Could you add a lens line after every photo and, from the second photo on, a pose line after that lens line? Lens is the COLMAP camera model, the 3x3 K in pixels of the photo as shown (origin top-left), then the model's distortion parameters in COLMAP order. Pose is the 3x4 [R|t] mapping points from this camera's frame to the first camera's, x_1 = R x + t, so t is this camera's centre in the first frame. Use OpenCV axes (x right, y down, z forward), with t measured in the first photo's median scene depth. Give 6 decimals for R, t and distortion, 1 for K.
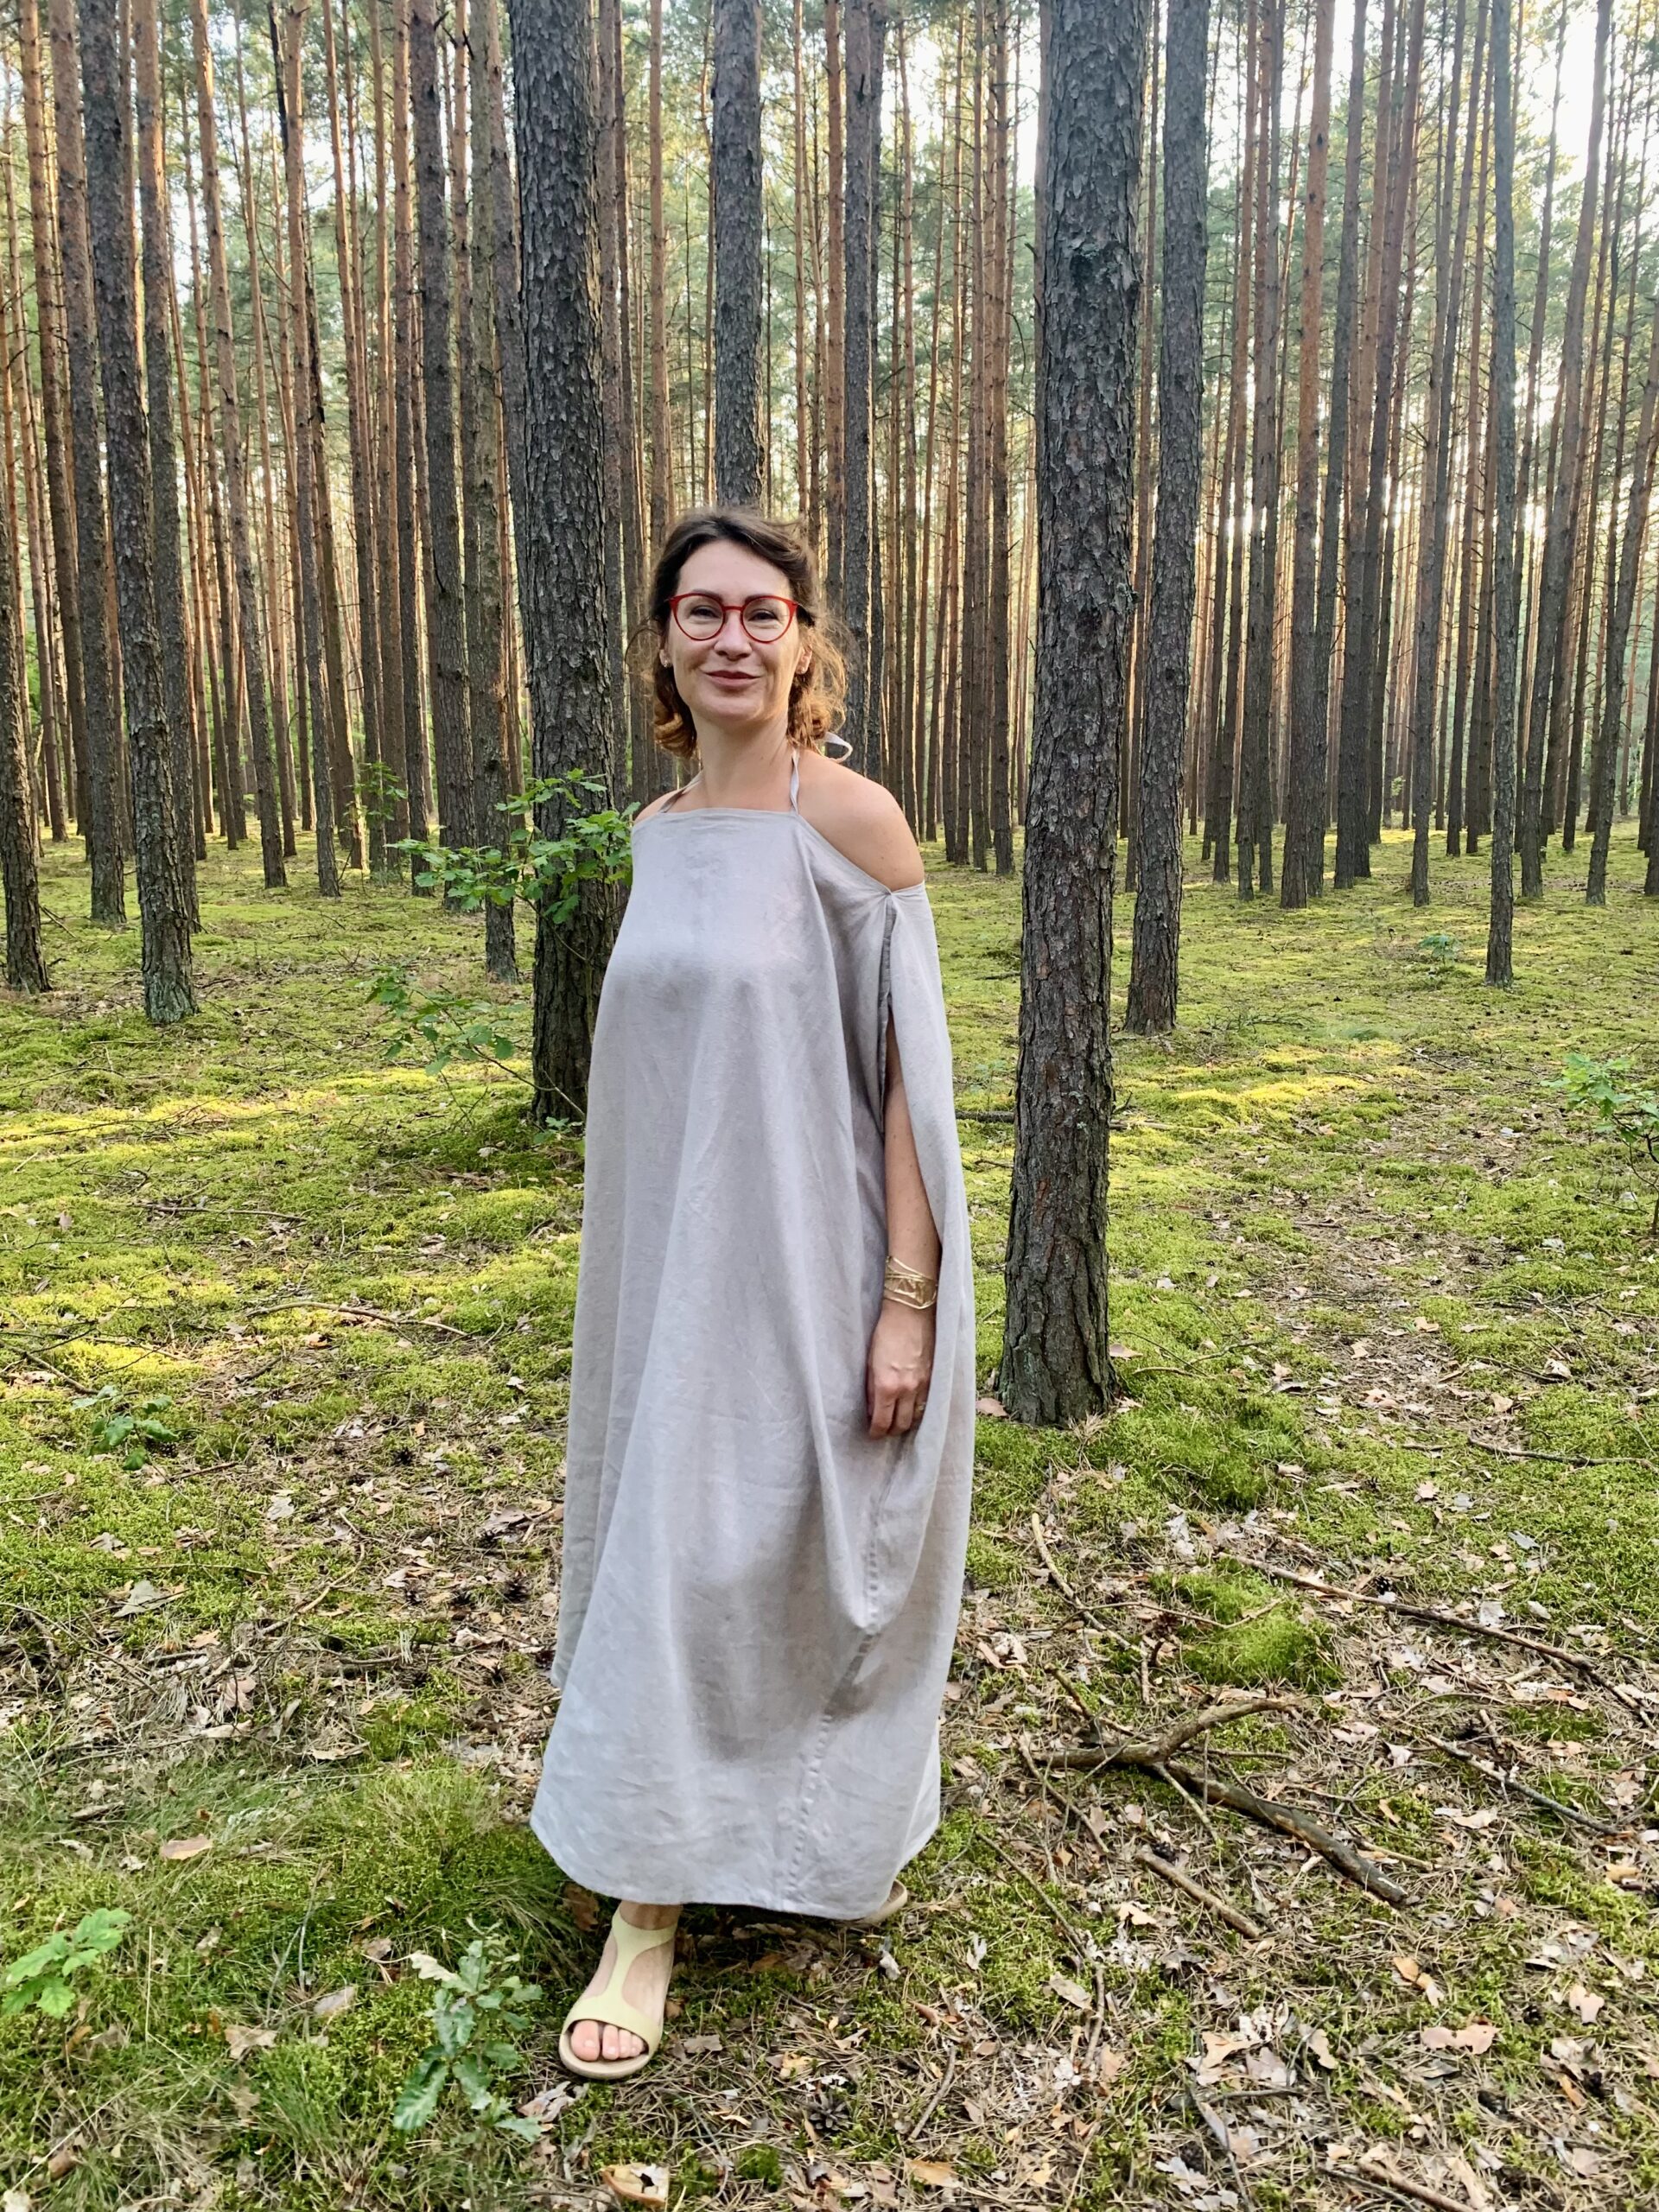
lens RADIAL K [[1656.1, 0, 821.0], [0, 1656.1, 1071.2], [0, 0, 1]] dist [0.029284, -0.024144]
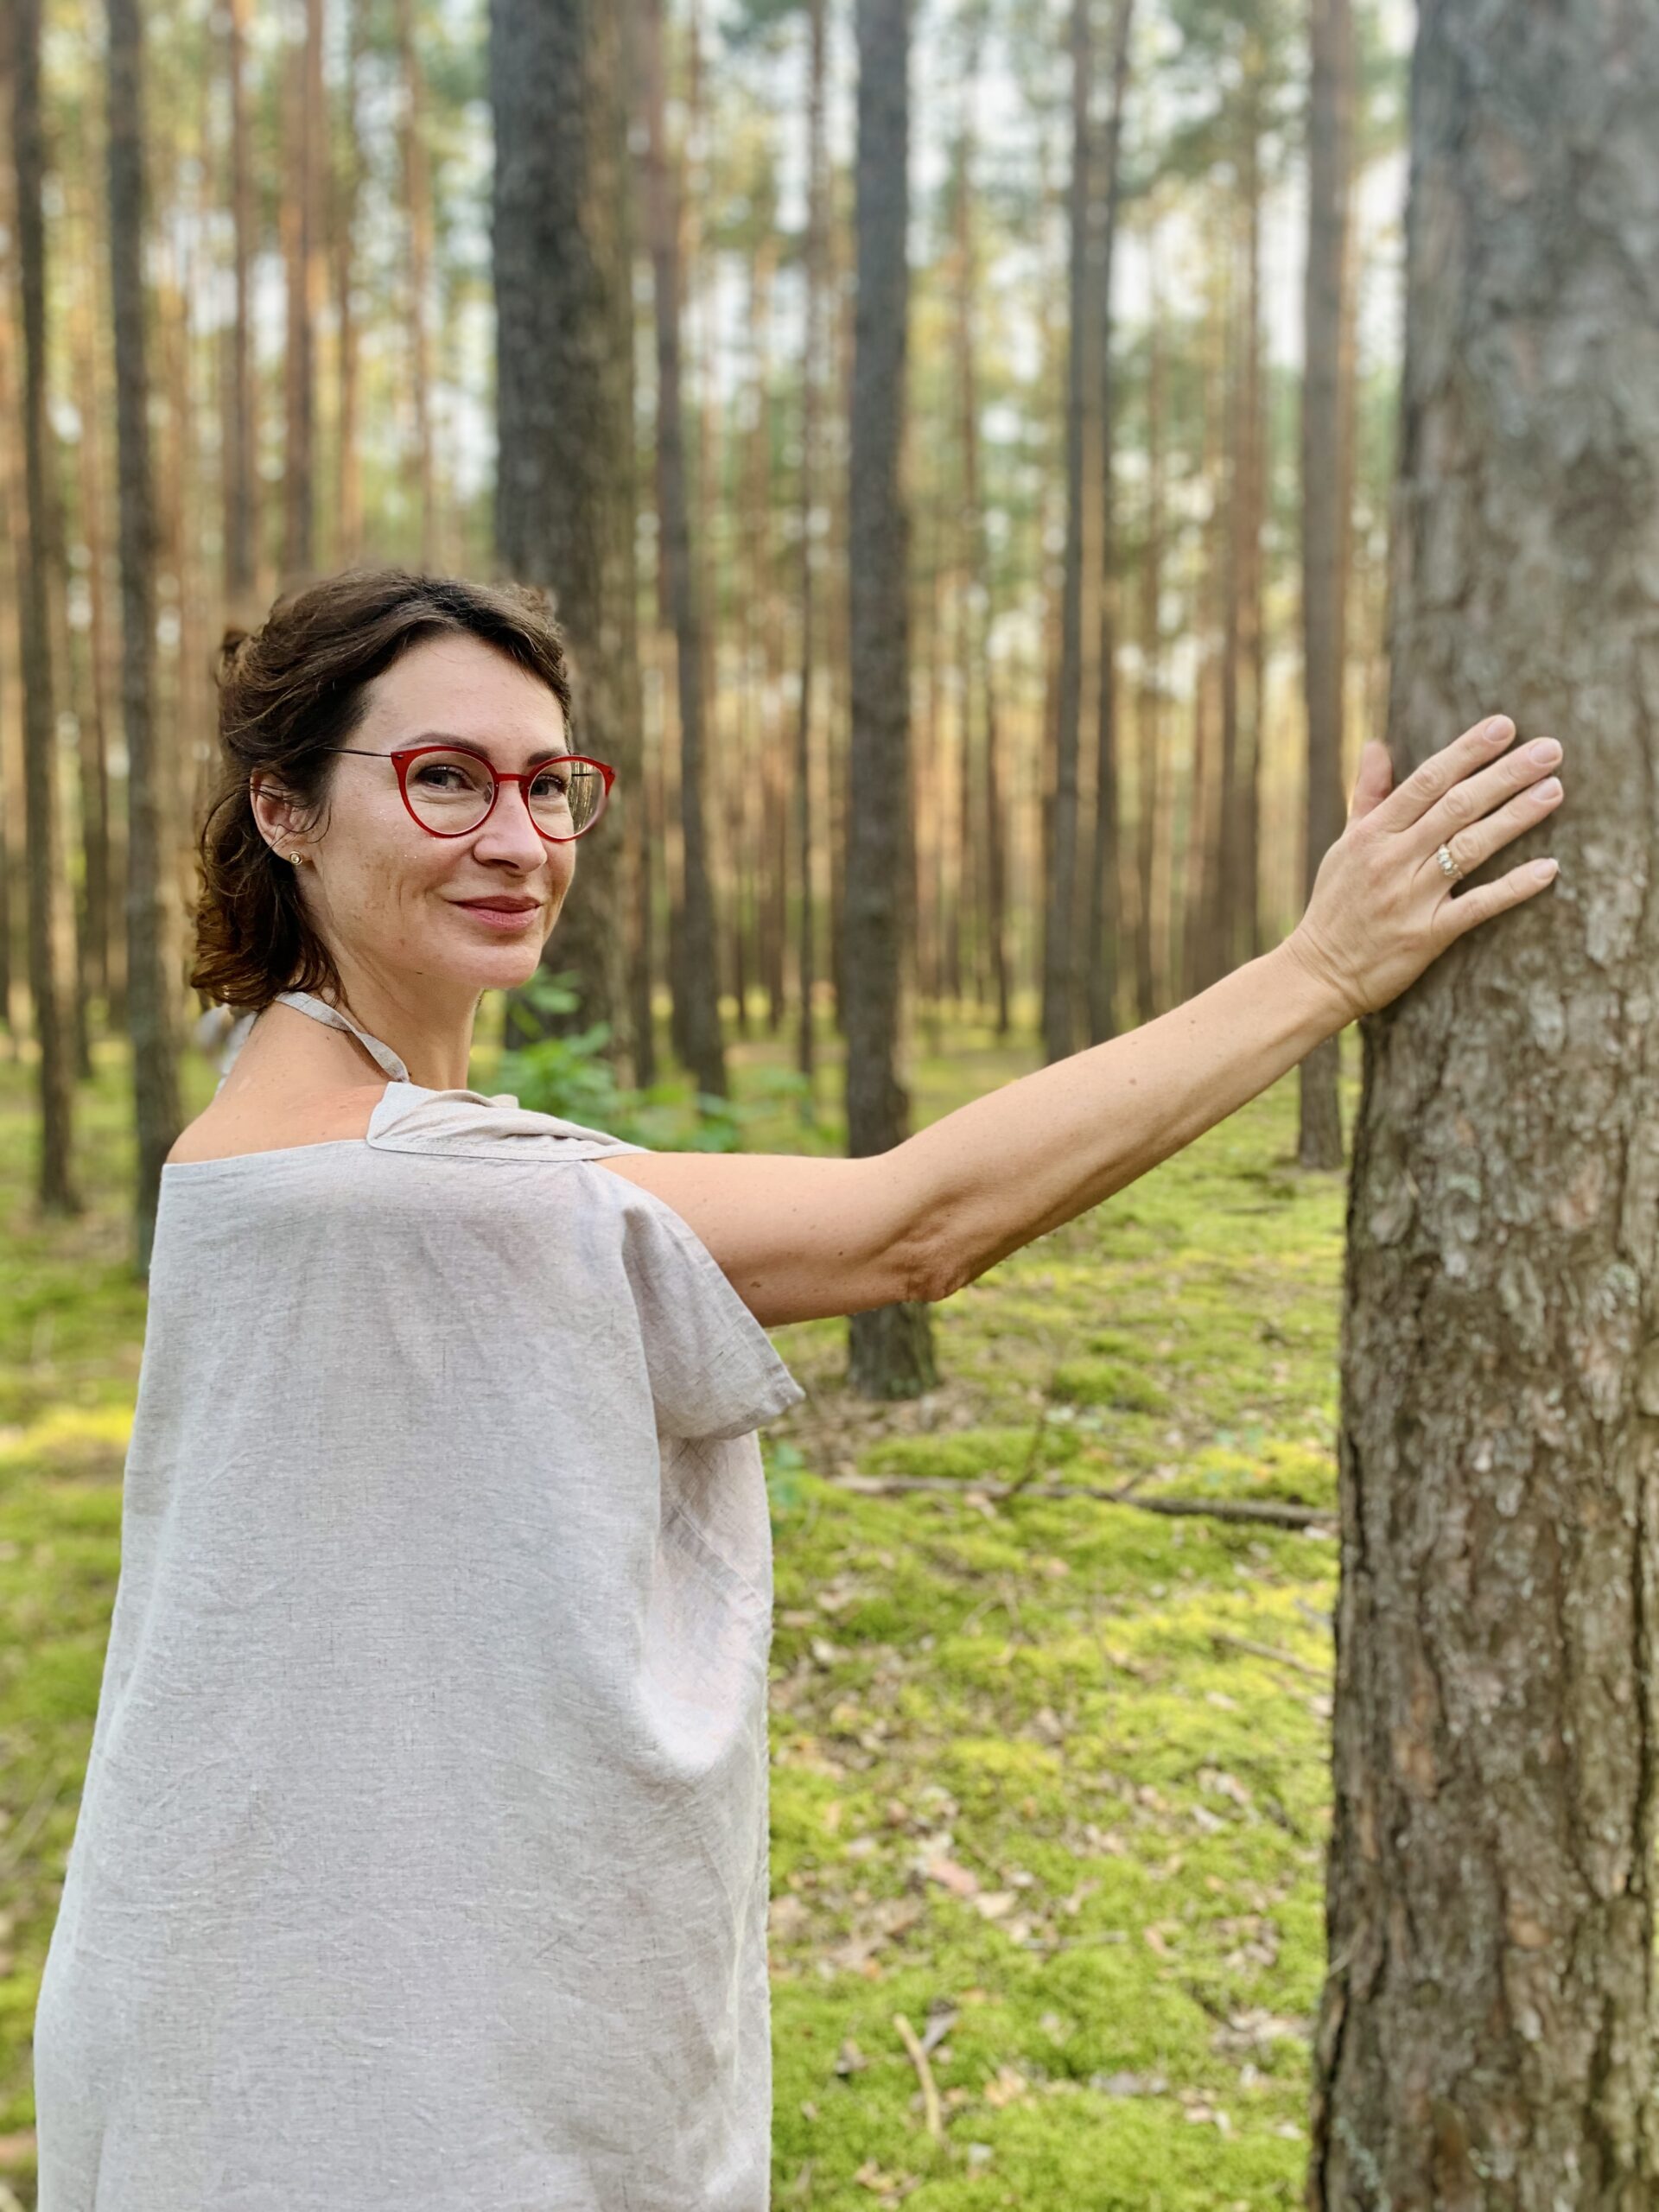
lens RADIAL K [[1730.8, 0, 838.0], [0, 1730.8, 1074.9], [0, 0, 1]] dist [0.015295, 0.001782]
pose [[0.991477, 0.014157, -0.129513, 0.081516], [-0.028230, 0.993806, -0.107481, -0.154580], [0.127190, 0.110221, 0.985735, 0.756863]]
